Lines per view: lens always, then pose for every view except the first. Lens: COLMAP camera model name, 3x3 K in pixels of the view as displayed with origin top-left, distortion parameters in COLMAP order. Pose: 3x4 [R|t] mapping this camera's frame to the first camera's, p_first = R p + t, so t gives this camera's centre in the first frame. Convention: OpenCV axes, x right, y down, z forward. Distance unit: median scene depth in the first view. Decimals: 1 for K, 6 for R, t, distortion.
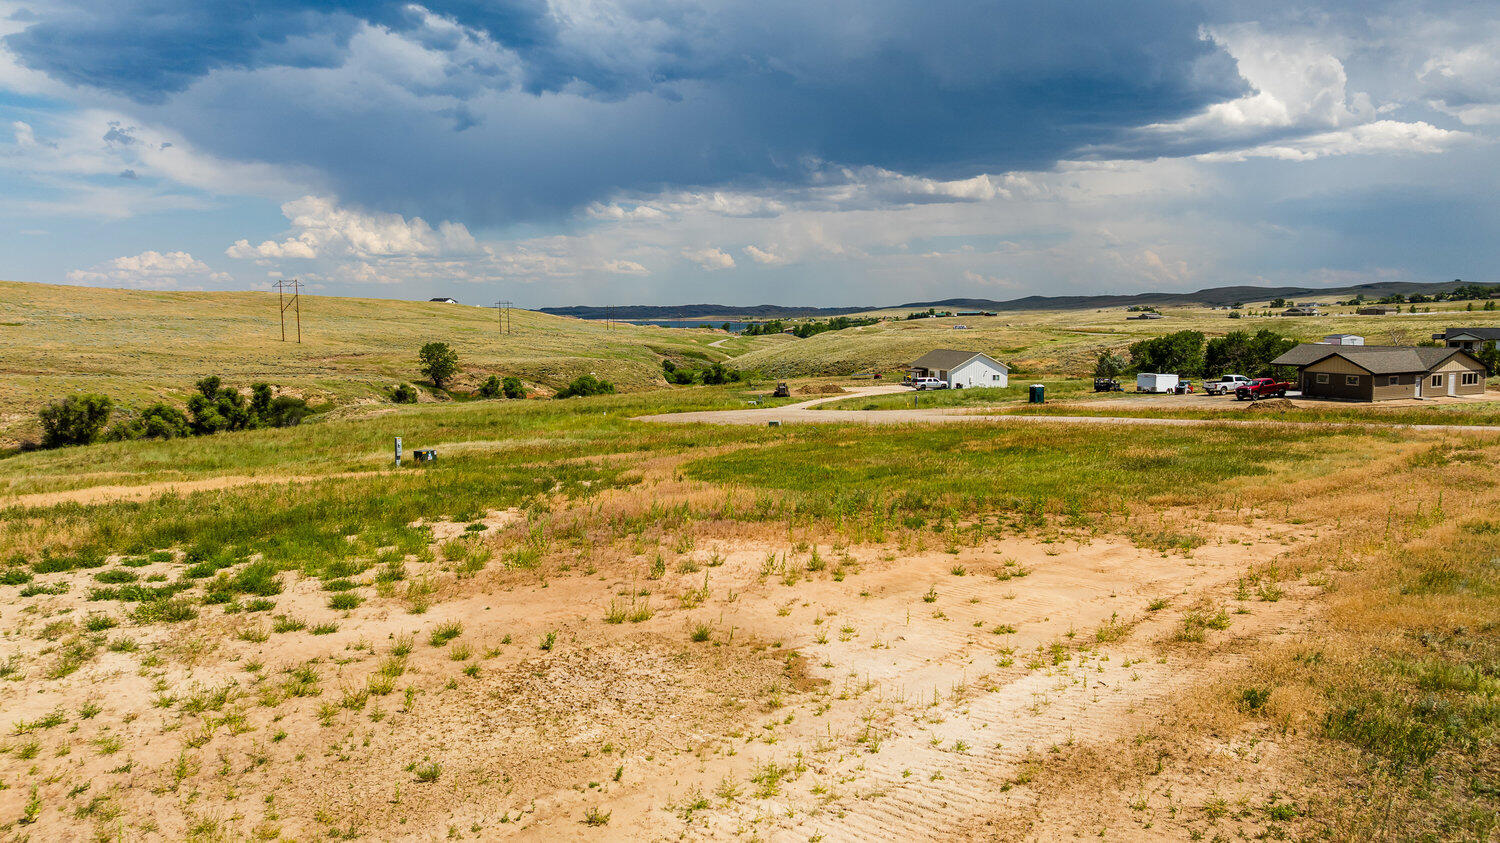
lens RADIAL K [[1057.9, 0, 748.9], [0, 1057.9, 436.5], [0, 0, 1]] dist [-0.027402, 0.031742]
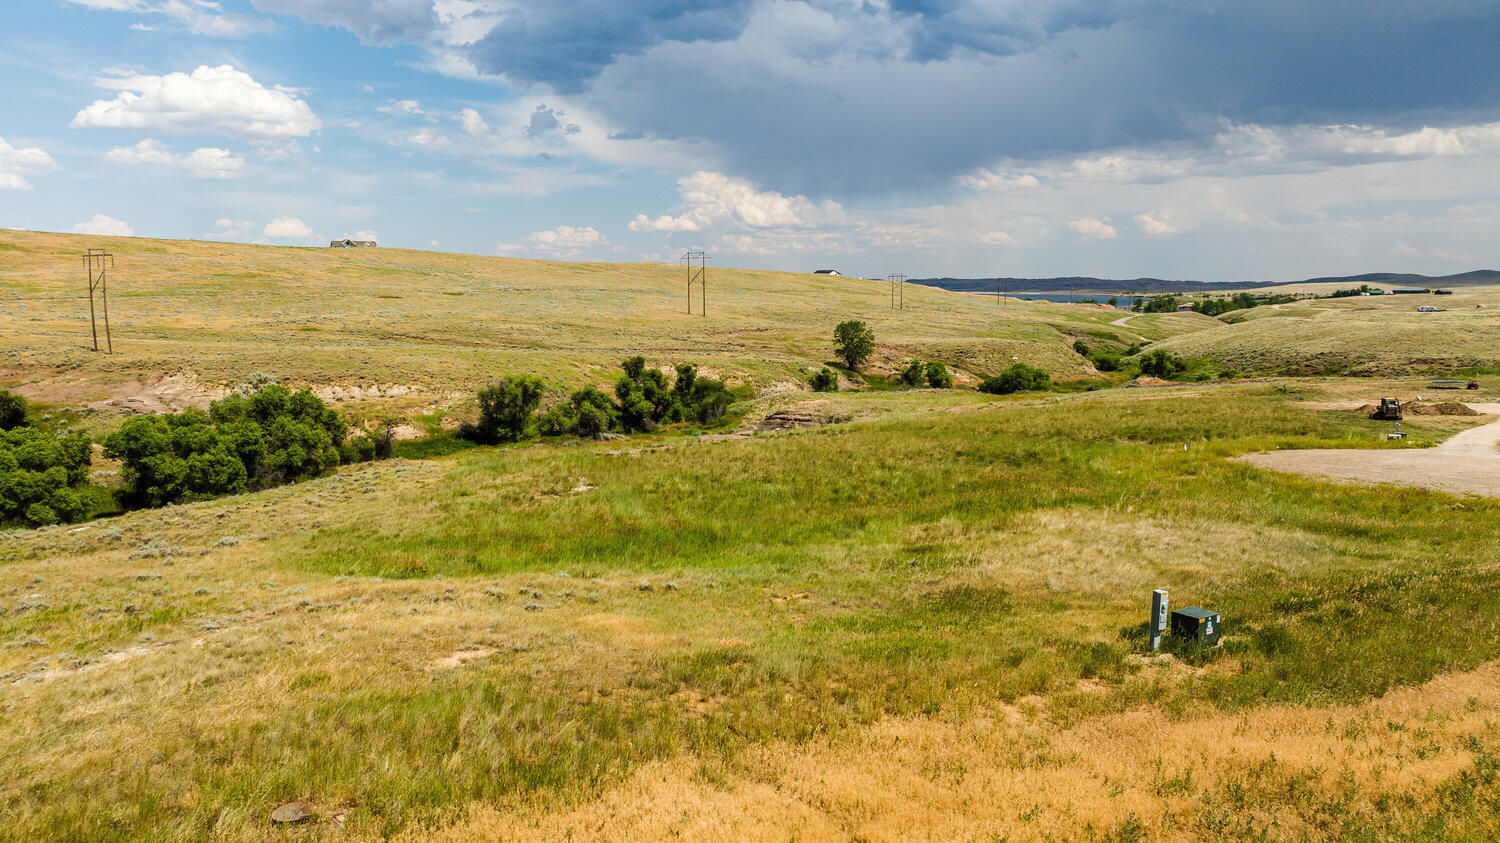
lens RADIAL K [[1057.9, 0, 743.9], [0, 1057.9, 416.2], [0, 0, 1]] dist [-0.027402, 0.031742]
pose [[0.942111, 0.049687, -0.331598, -0.046792], [-0.047155, 0.998764, 0.015682, -0.010029], [0.331967, 0.000863, 0.943290, 0.064563]]
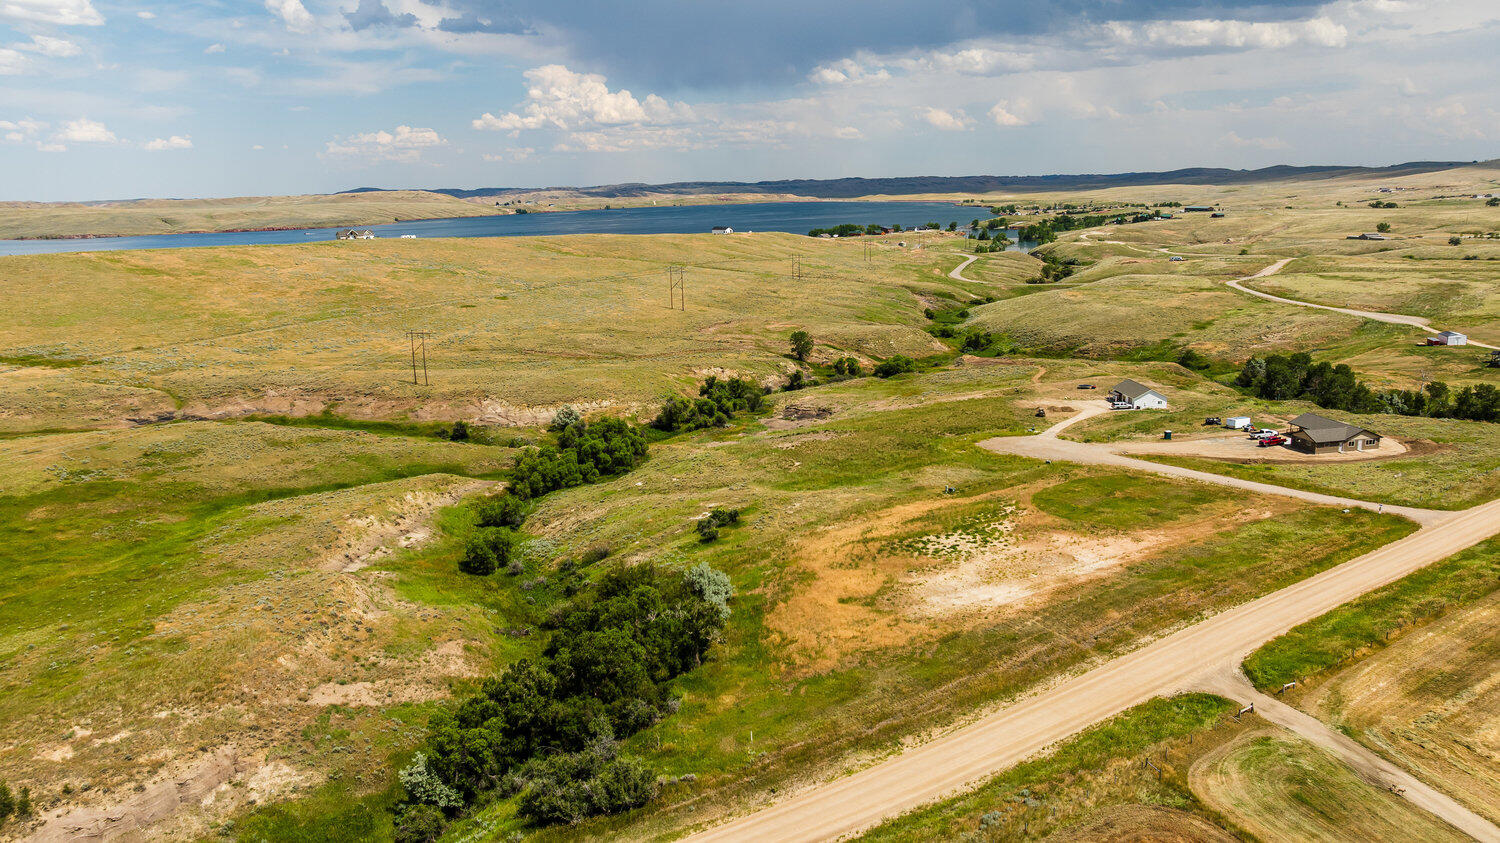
lens RADIAL K [[1057.9, 0, 756.3], [0, 1057.9, 423.0], [0, 0, 1]] dist [-0.027402, 0.031742]
pose [[0.981587, 0.033291, -0.188094, -0.038327], [-0.012262, 0.993647, 0.111874, -0.077623], [0.190623, -0.107507, 0.975759, -0.329350]]
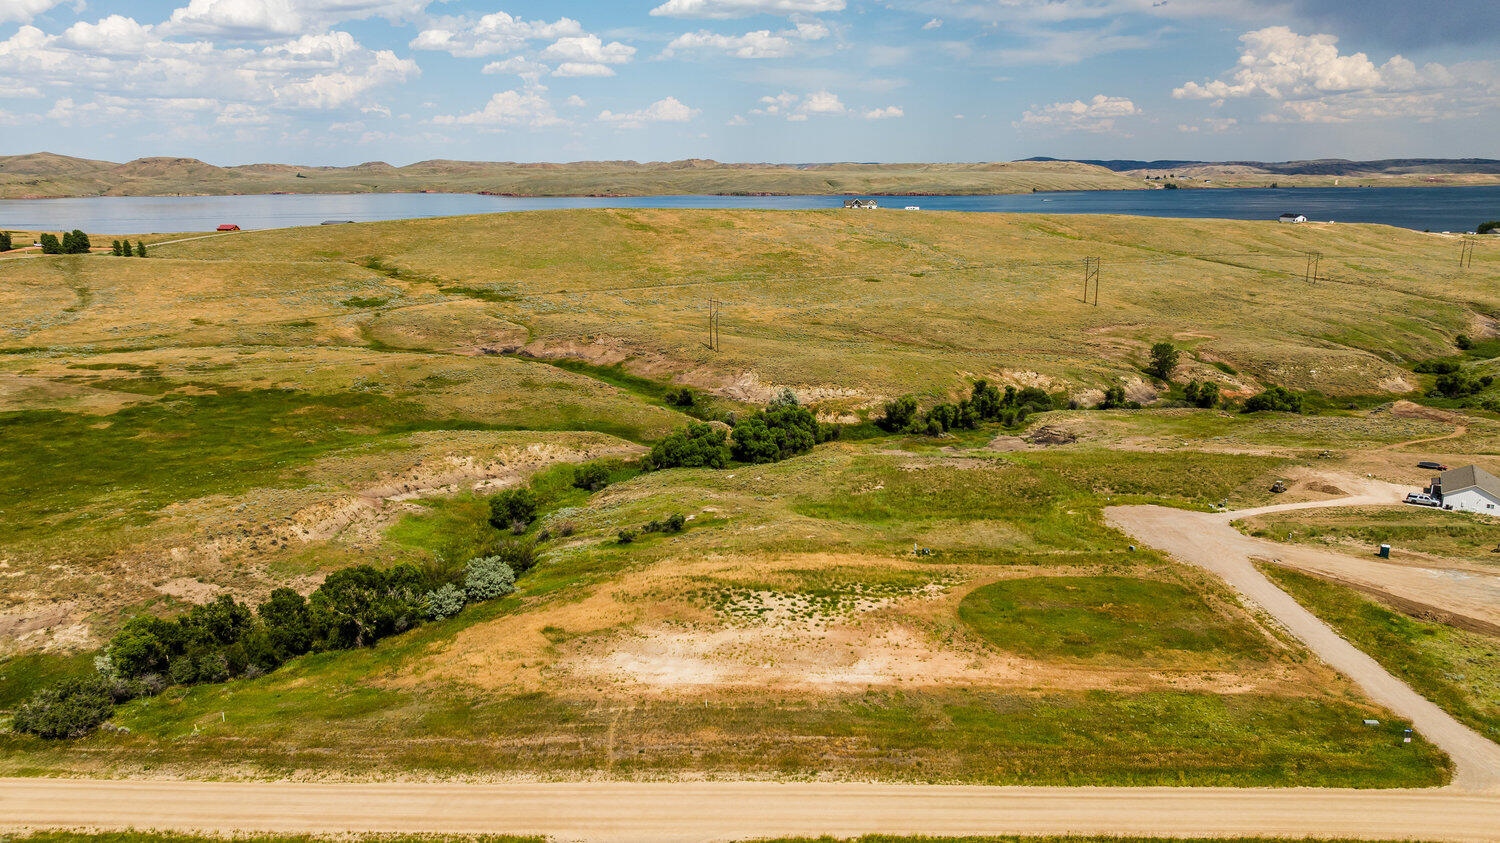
lens RADIAL K [[1057.9, 0, 750.8], [0, 1057.9, 427.6], [0, 0, 1]] dist [-0.027402, 0.031742]
pose [[0.689198, 0.188070, -0.699740, 0.173374], [-0.090865, 0.980537, 0.174044, -0.101610], [0.718853, -0.056369, 0.692873, -0.172324]]
